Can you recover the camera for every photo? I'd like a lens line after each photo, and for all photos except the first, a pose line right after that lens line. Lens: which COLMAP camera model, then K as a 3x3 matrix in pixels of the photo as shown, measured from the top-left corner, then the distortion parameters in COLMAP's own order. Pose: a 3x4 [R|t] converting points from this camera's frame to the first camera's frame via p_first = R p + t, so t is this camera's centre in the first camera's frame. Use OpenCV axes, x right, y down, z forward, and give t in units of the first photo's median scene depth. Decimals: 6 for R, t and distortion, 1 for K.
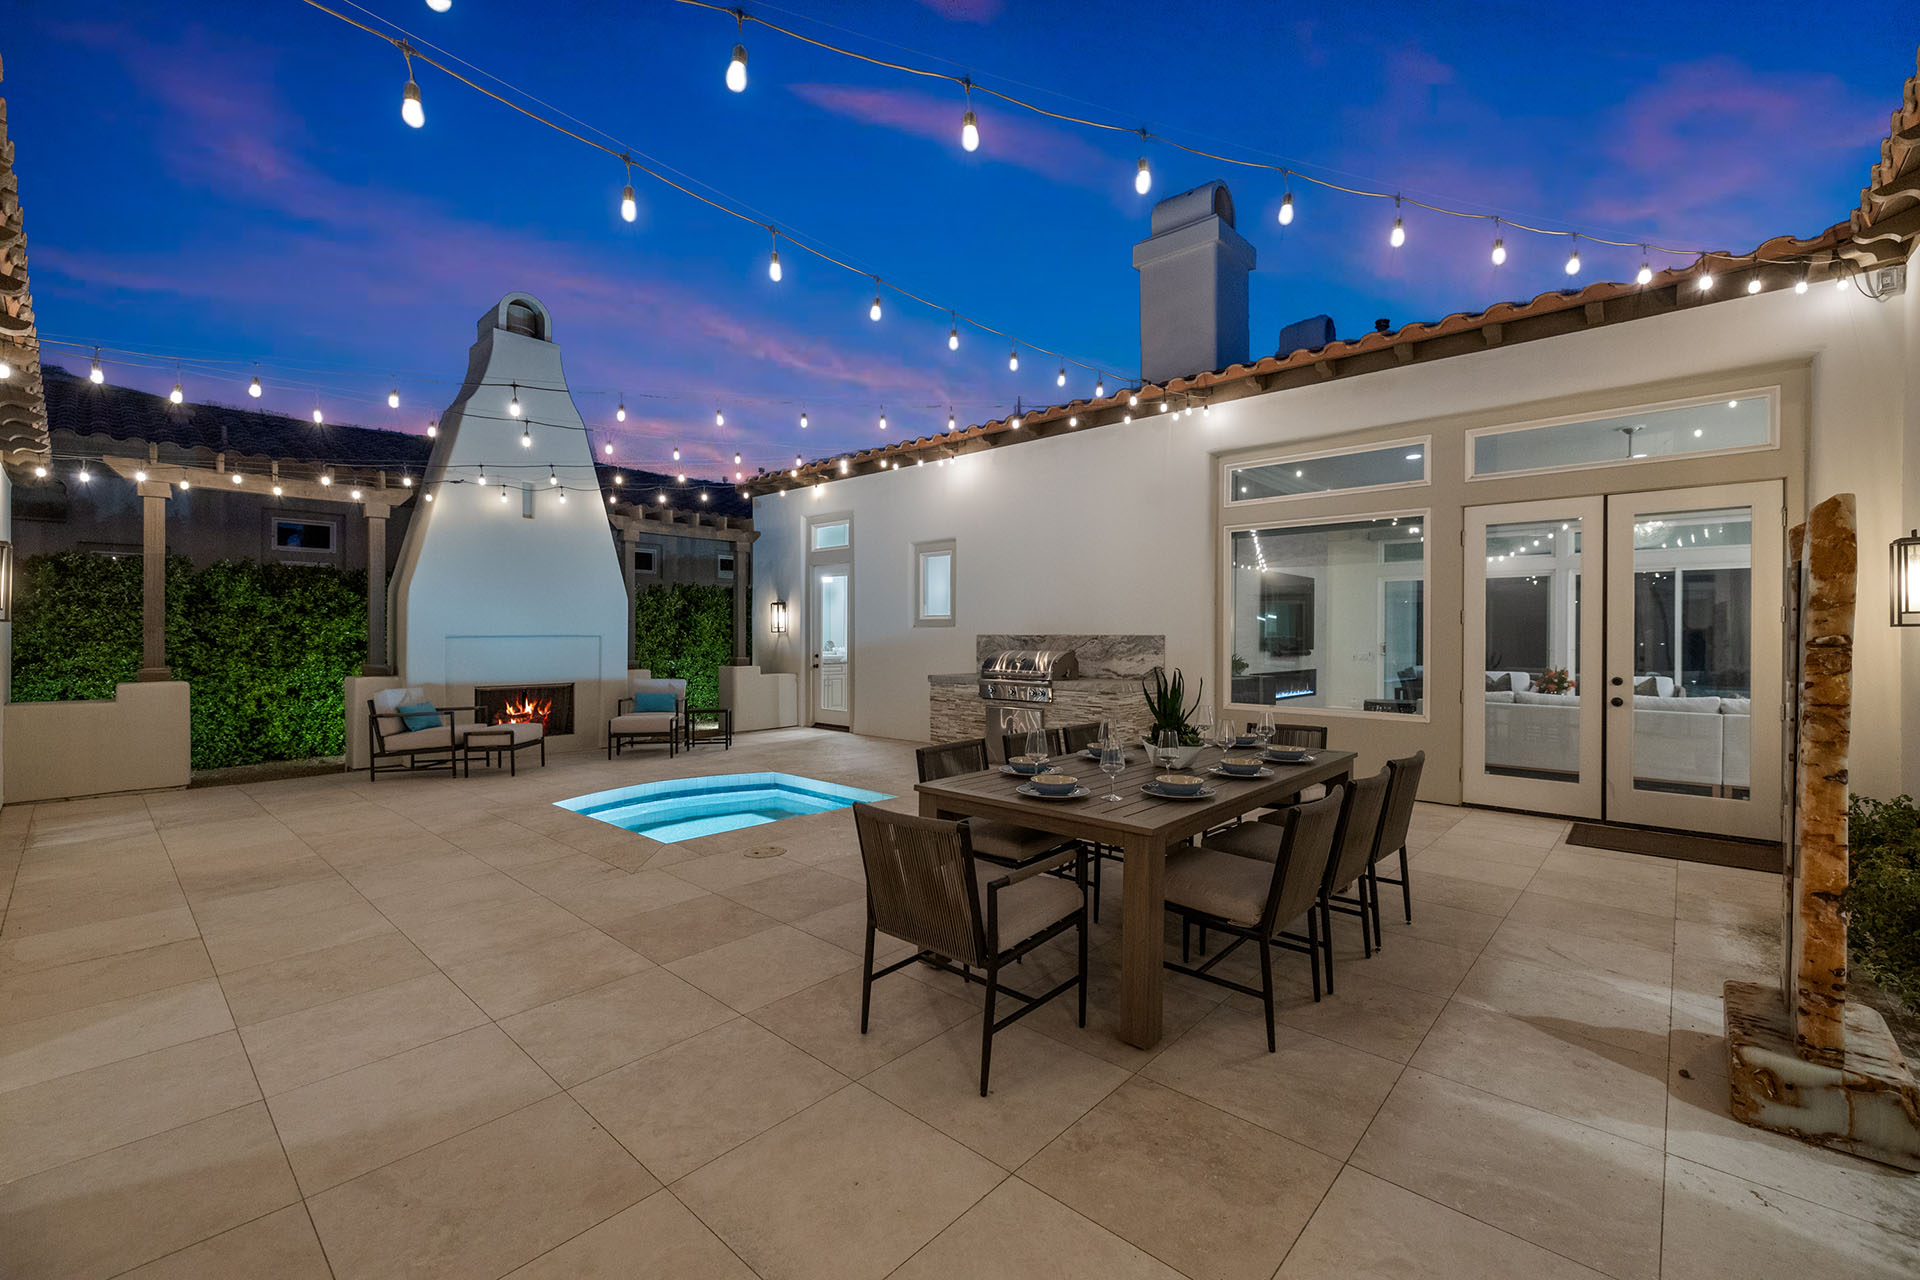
lens RADIAL K [[800.6, 0, 962.7], [0, 800.6, 639.5], [0, 0, 1]] dist [0.003339, -0.000519]
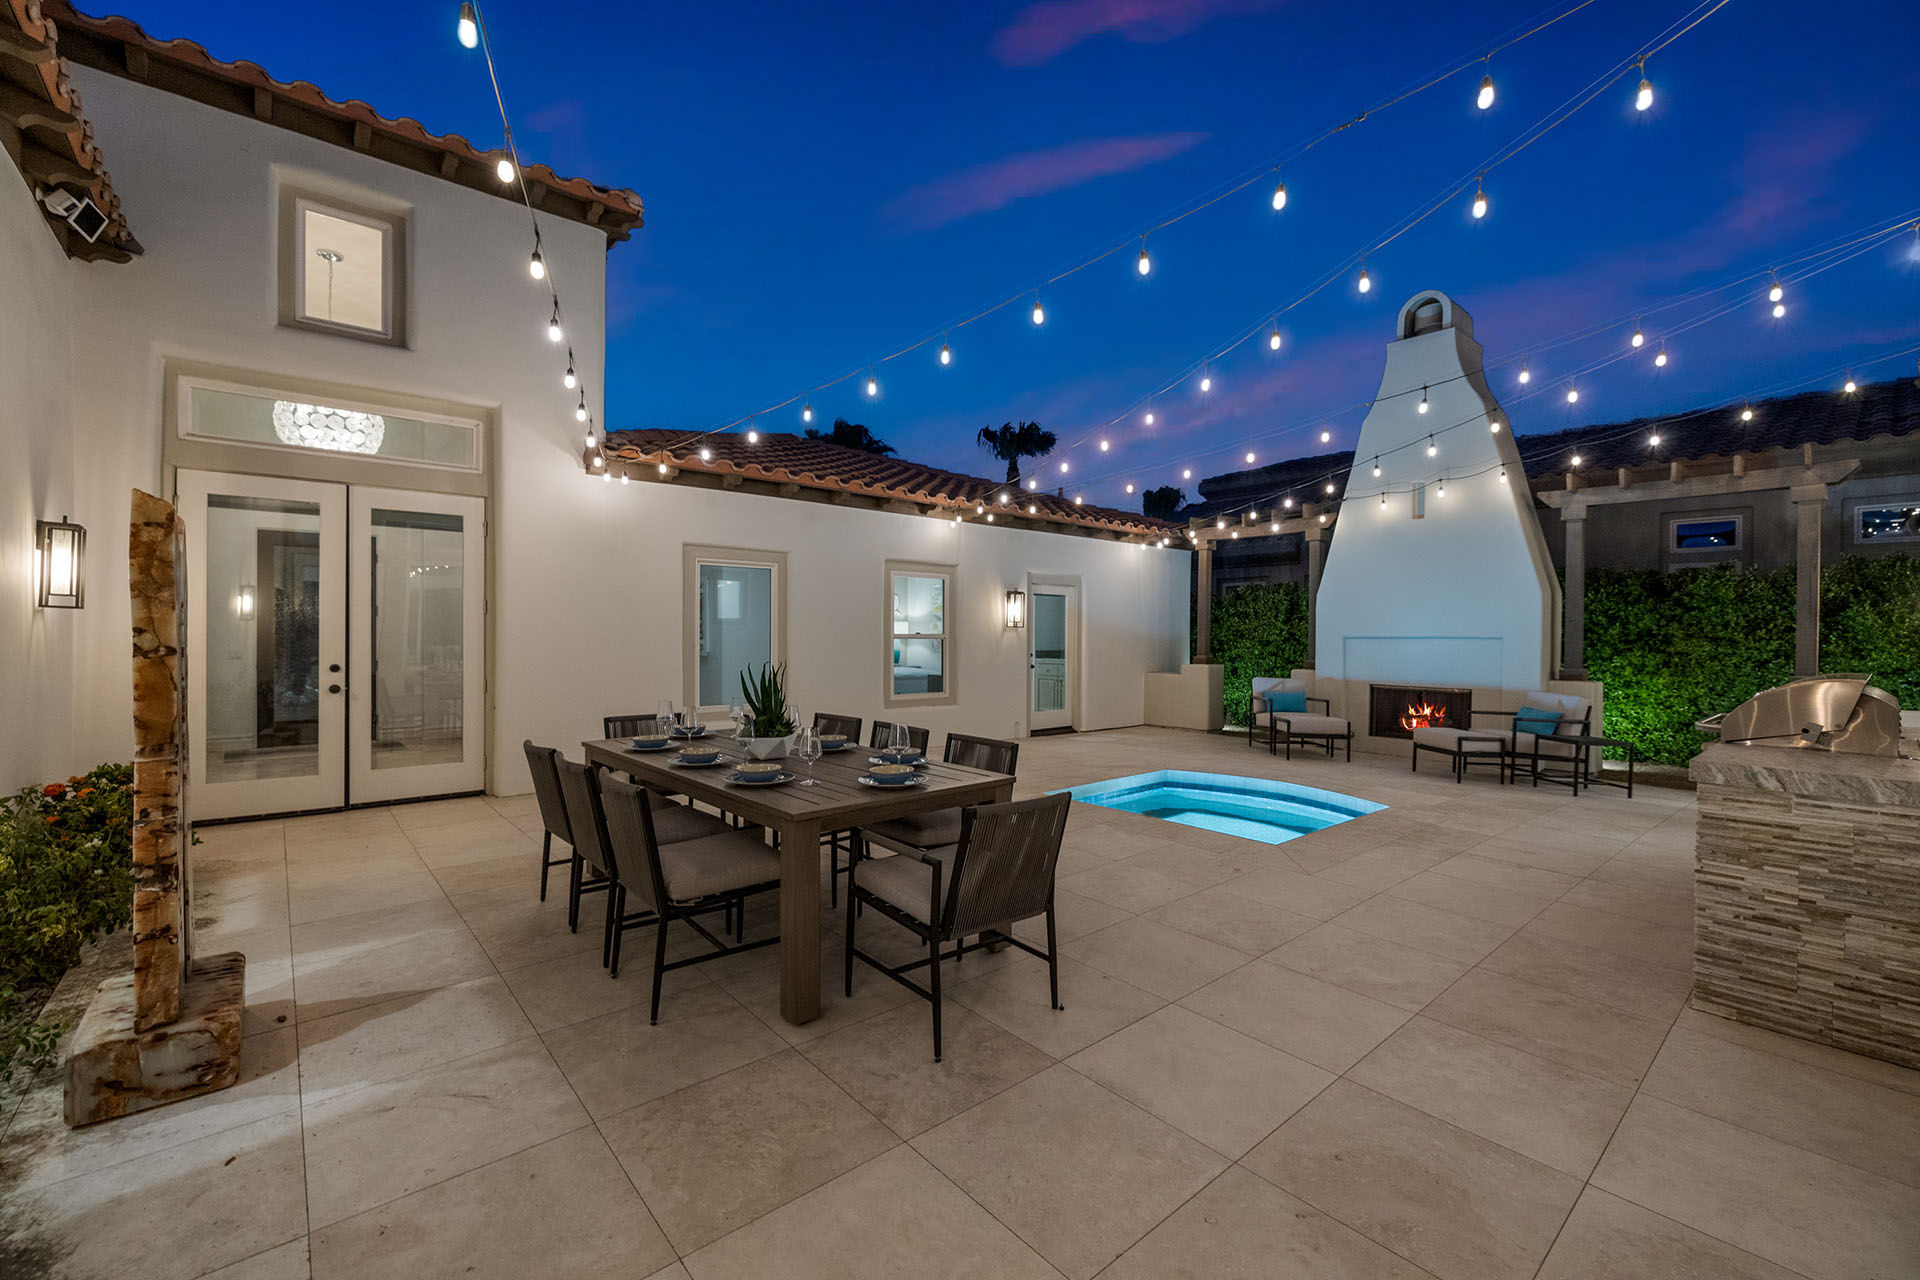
lens RADIAL K [[800.6, 0, 957.6], [0, 800.6, 630.2], [0, 0, 1]] dist [0.003339, -0.000519]
pose [[-0.127527, -0.006585, -0.991813, 0.511394], [-0.013770, 0.999893, -0.004868, -0.000526], [0.991739, 0.013036, -0.127604, 0.559826]]
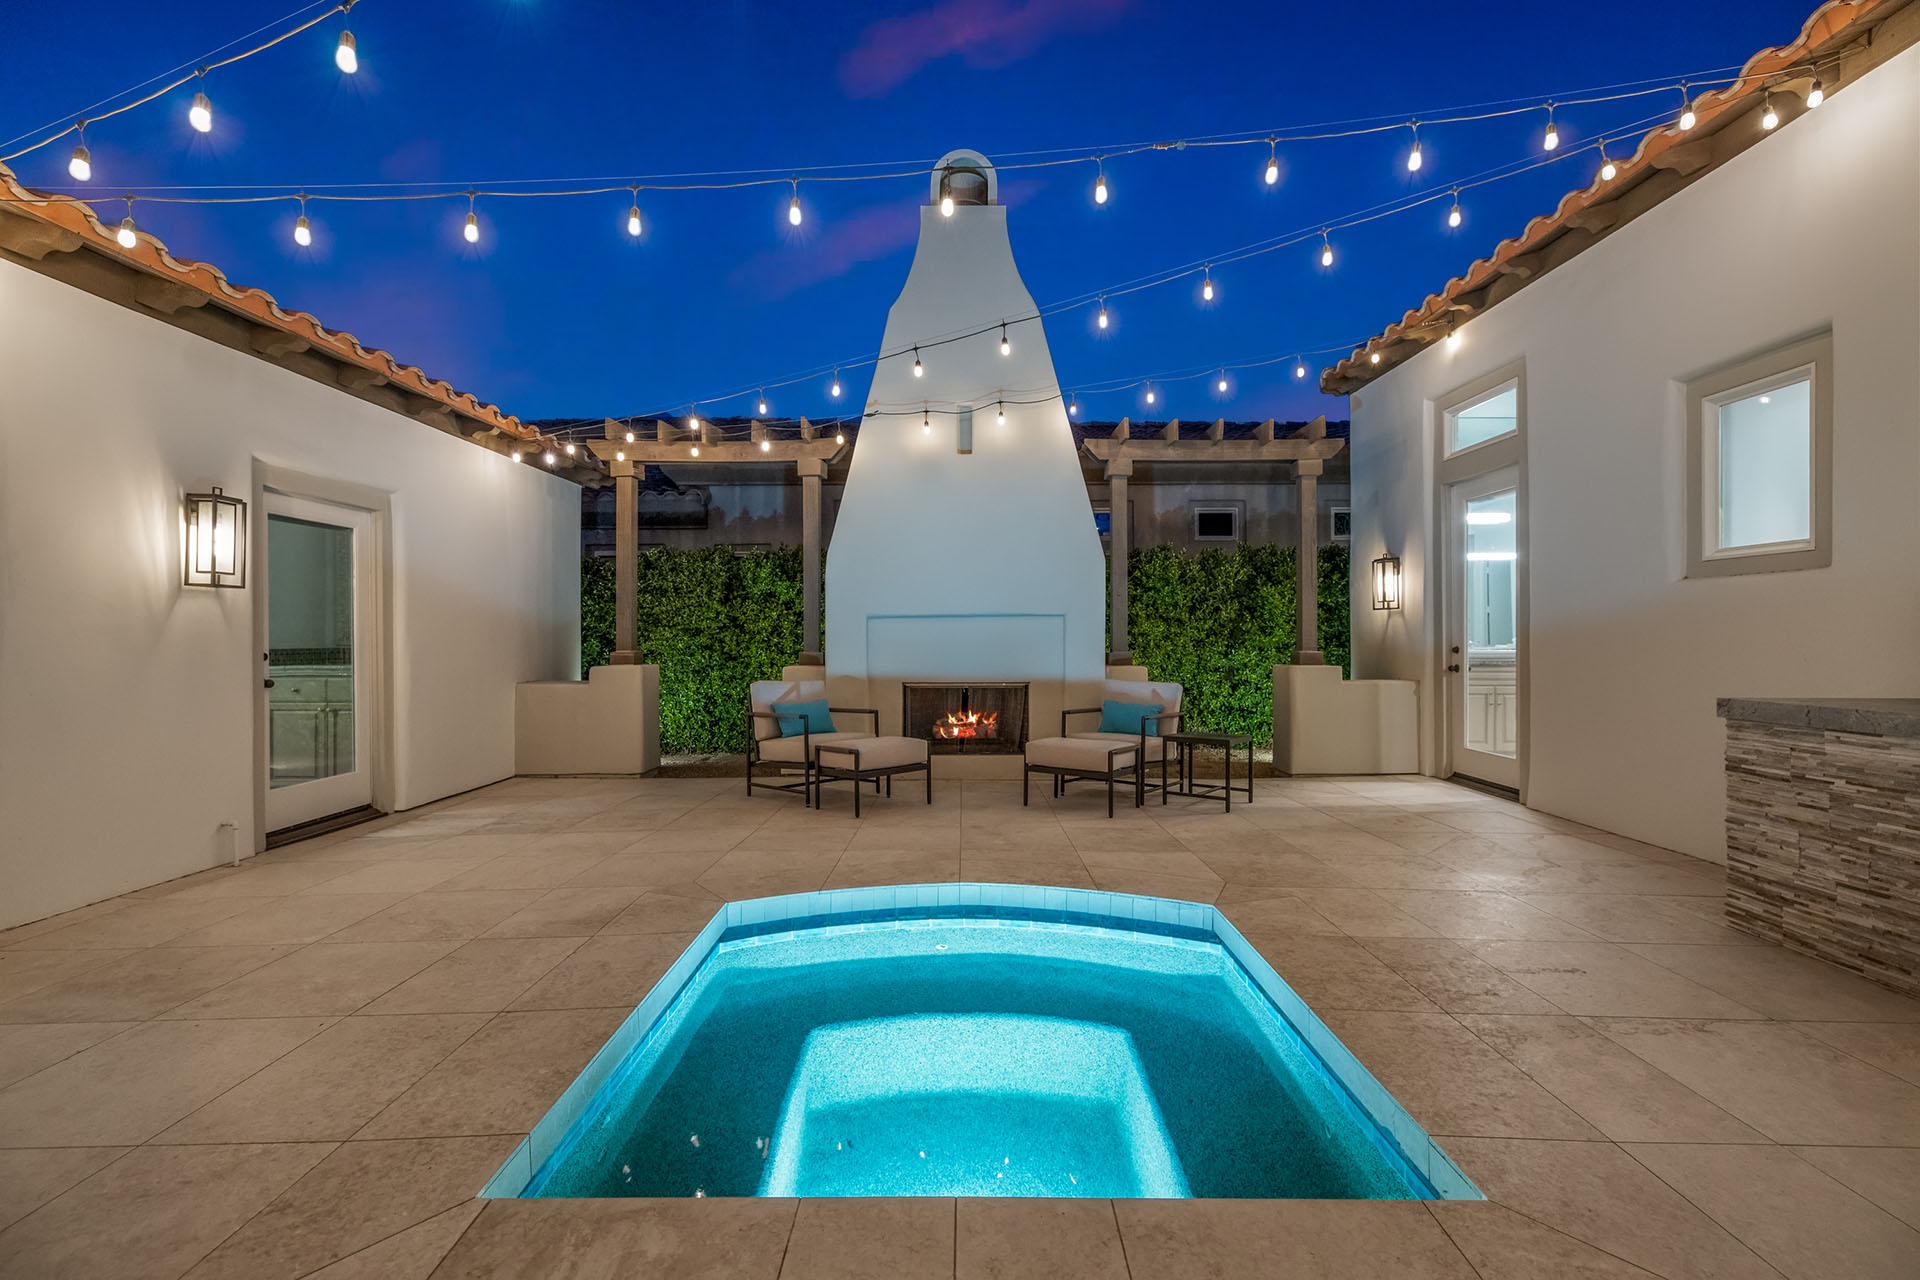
lens RADIAL K [[800.6, 0, 960.0], [0, 800.6, 638.2], [0, 0, 1]] dist [0.003339, -0.000519]
pose [[0.669153, -0.003070, -0.743118, -0.003319], [0.000656, 0.999994, -0.003540, 0.018764], [0.743124, 0.001881, 0.669151, 0.506172]]
